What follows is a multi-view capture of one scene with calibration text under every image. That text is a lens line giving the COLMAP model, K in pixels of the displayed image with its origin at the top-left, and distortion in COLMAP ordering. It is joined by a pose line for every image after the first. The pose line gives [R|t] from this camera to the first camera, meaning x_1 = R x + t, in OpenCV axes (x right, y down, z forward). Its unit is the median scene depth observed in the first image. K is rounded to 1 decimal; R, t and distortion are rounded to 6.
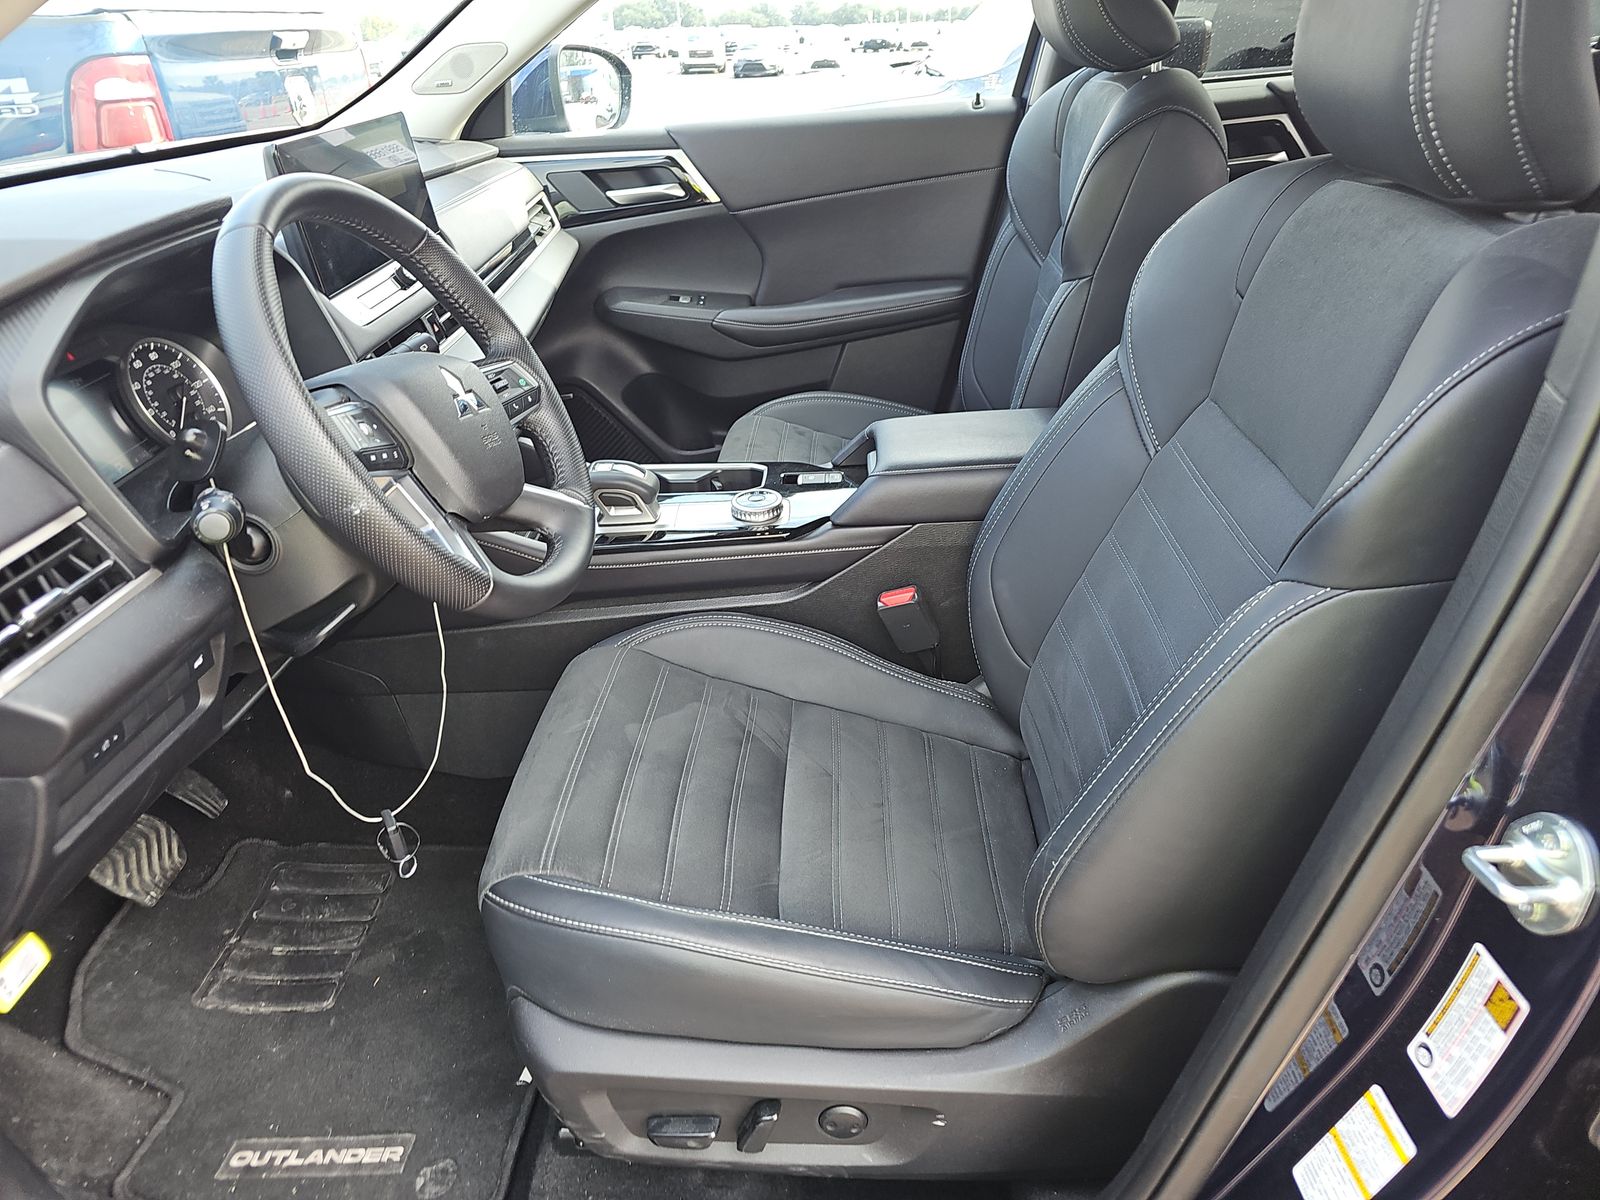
lens RADIAL K [[1075.3, 0, 807.0], [0, 1075.3, 580.0], [0, 0, 1]] dist [0.078340, -0.087877]
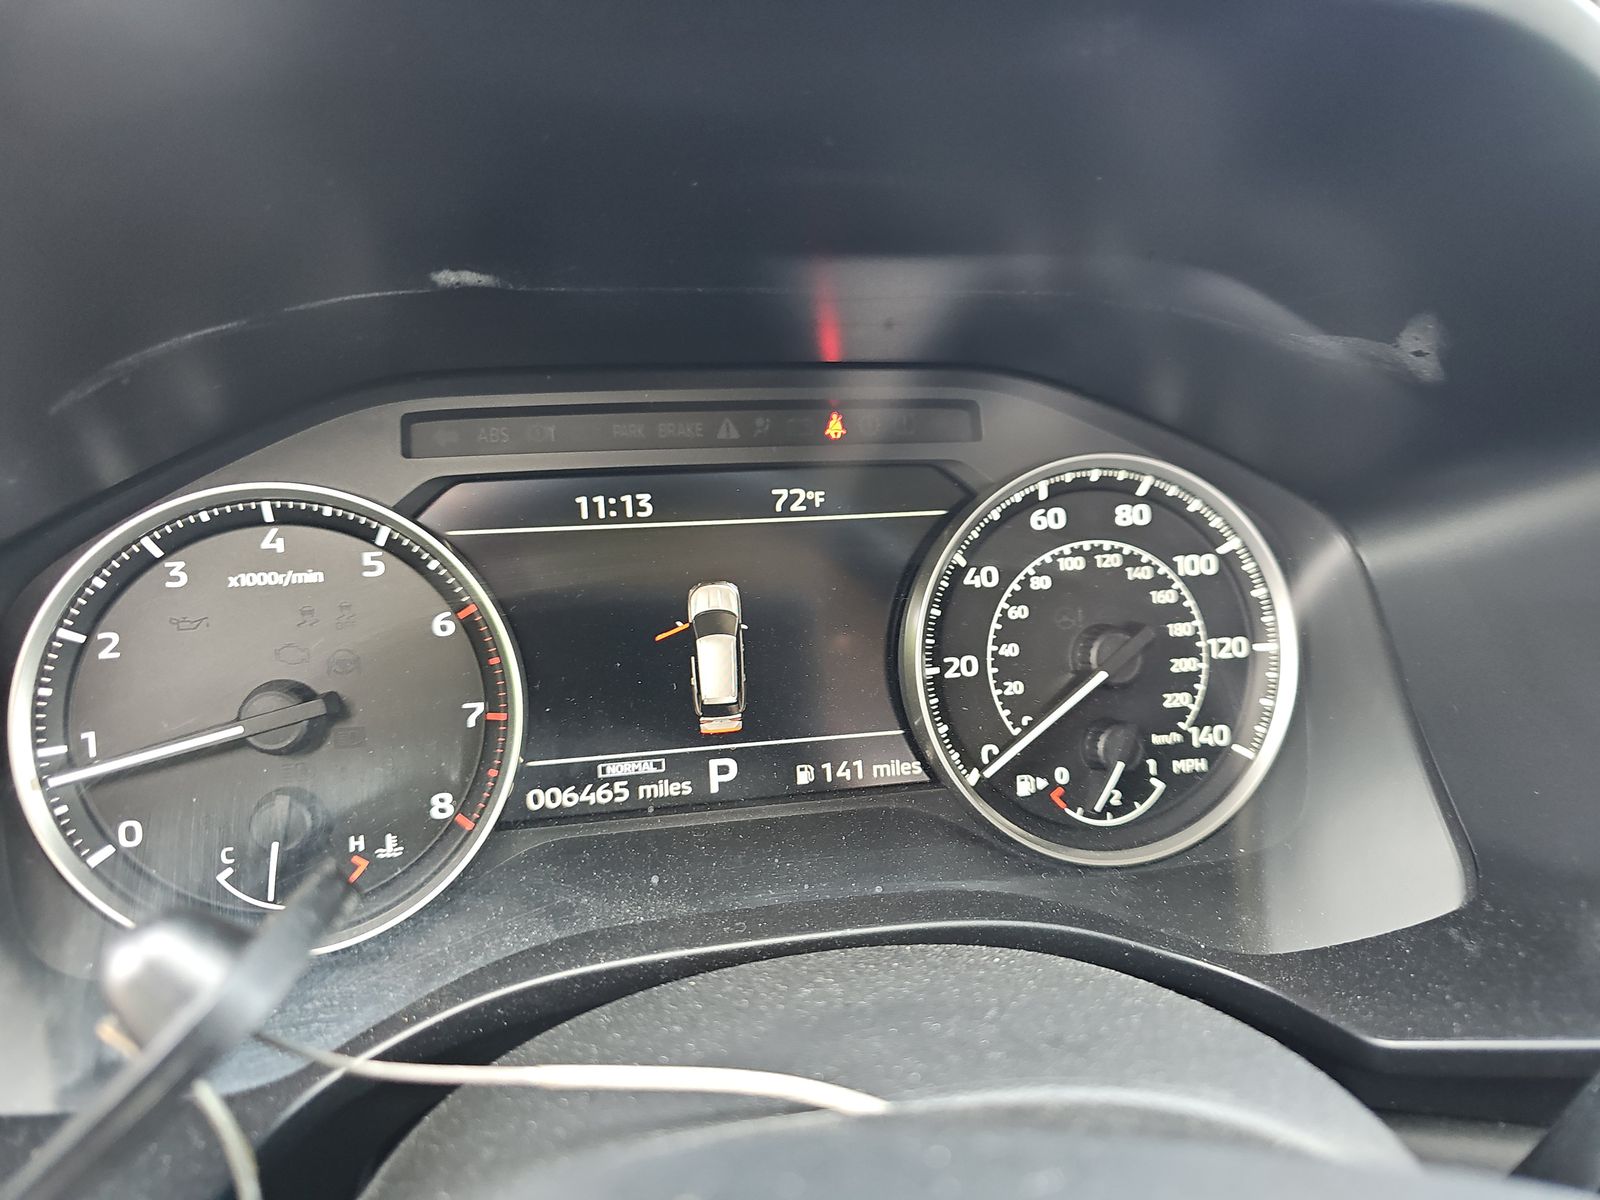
lens RADIAL K [[1100.3, 0, 800.0], [0, 1100.3, 600.0], [0, 0, 1]] dist [0.046423, -0.044184]
pose [[0.242397, 0.407705, -0.880352, -0.186310], [-0.491571, 0.833925, 0.250854, -0.120158], [0.836422, 0.371950, 0.402557, 0.446163]]
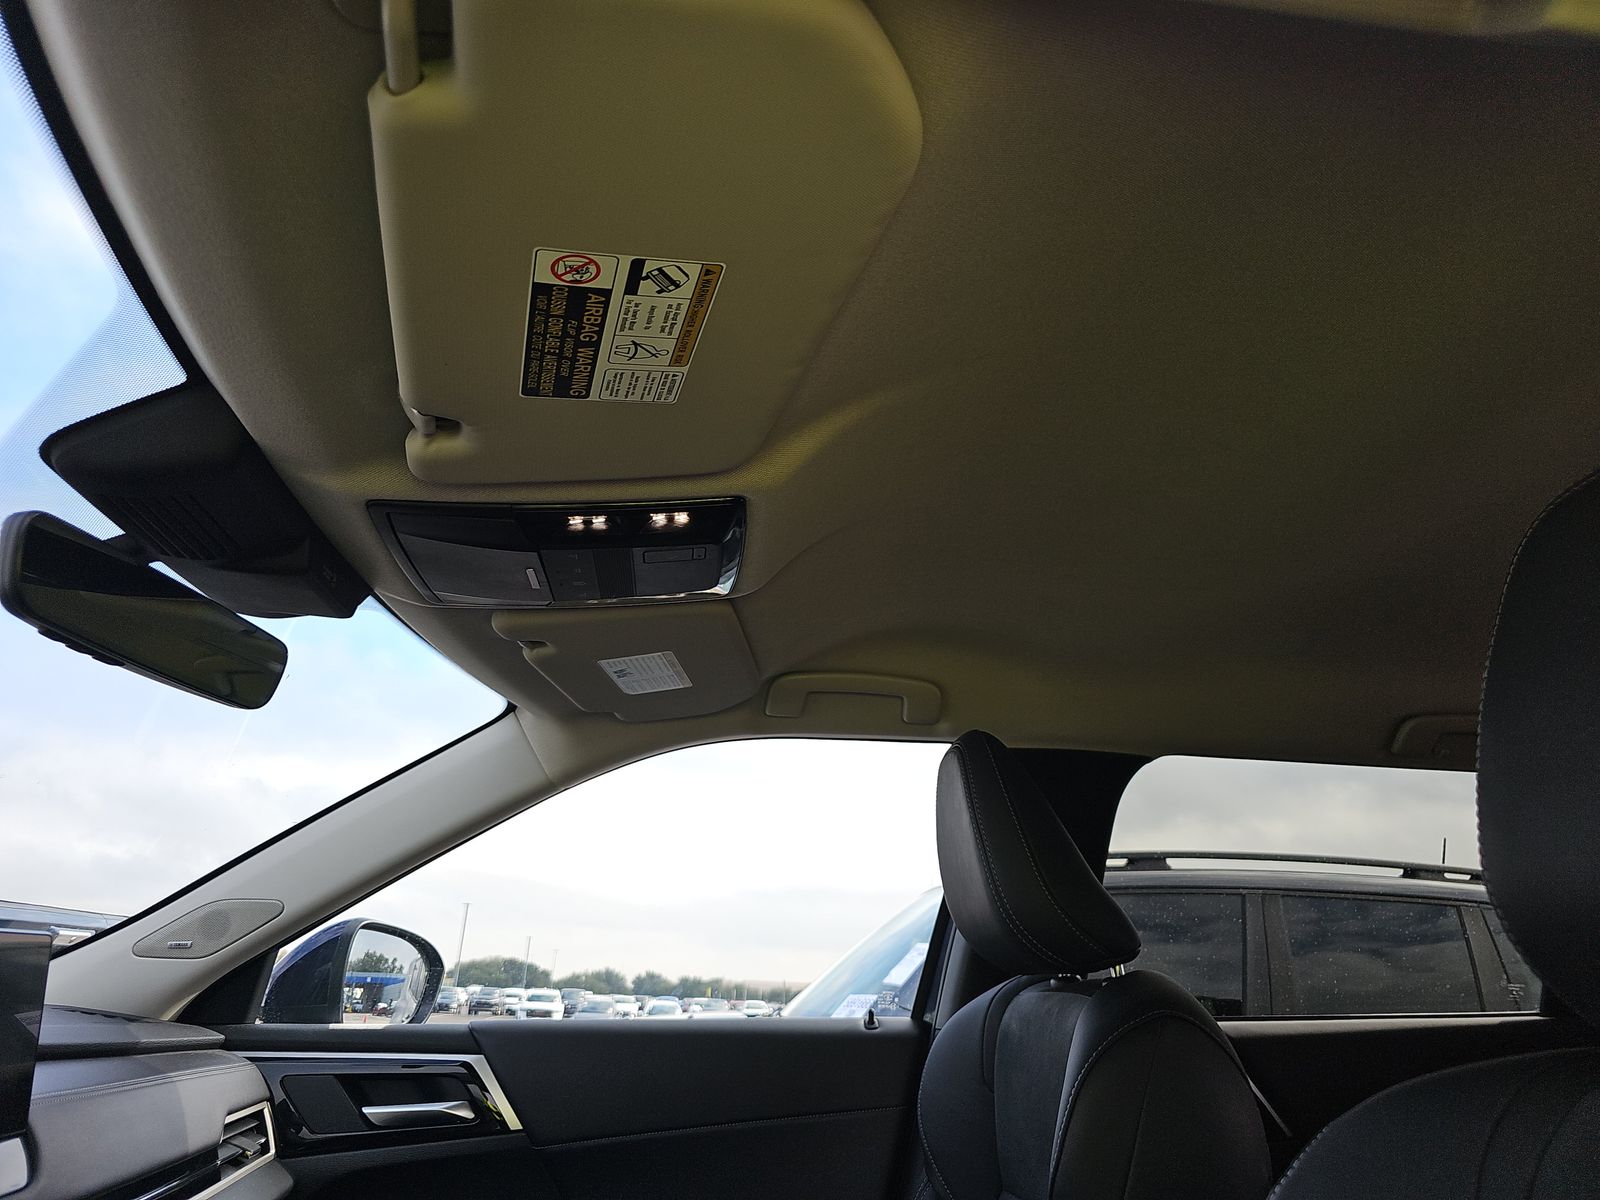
lens RADIAL K [[1100.3, 0, 800.0], [0, 1100.3, 600.0], [0, 0, 1]] dist [0.046423, -0.044184]
pose [[0.989433, 0.106714, 0.098156, -0.009238], [-0.001550, 0.684724, -0.728801, -0.060038], [-0.144984, 0.720947, 0.677654, 0.246209]]
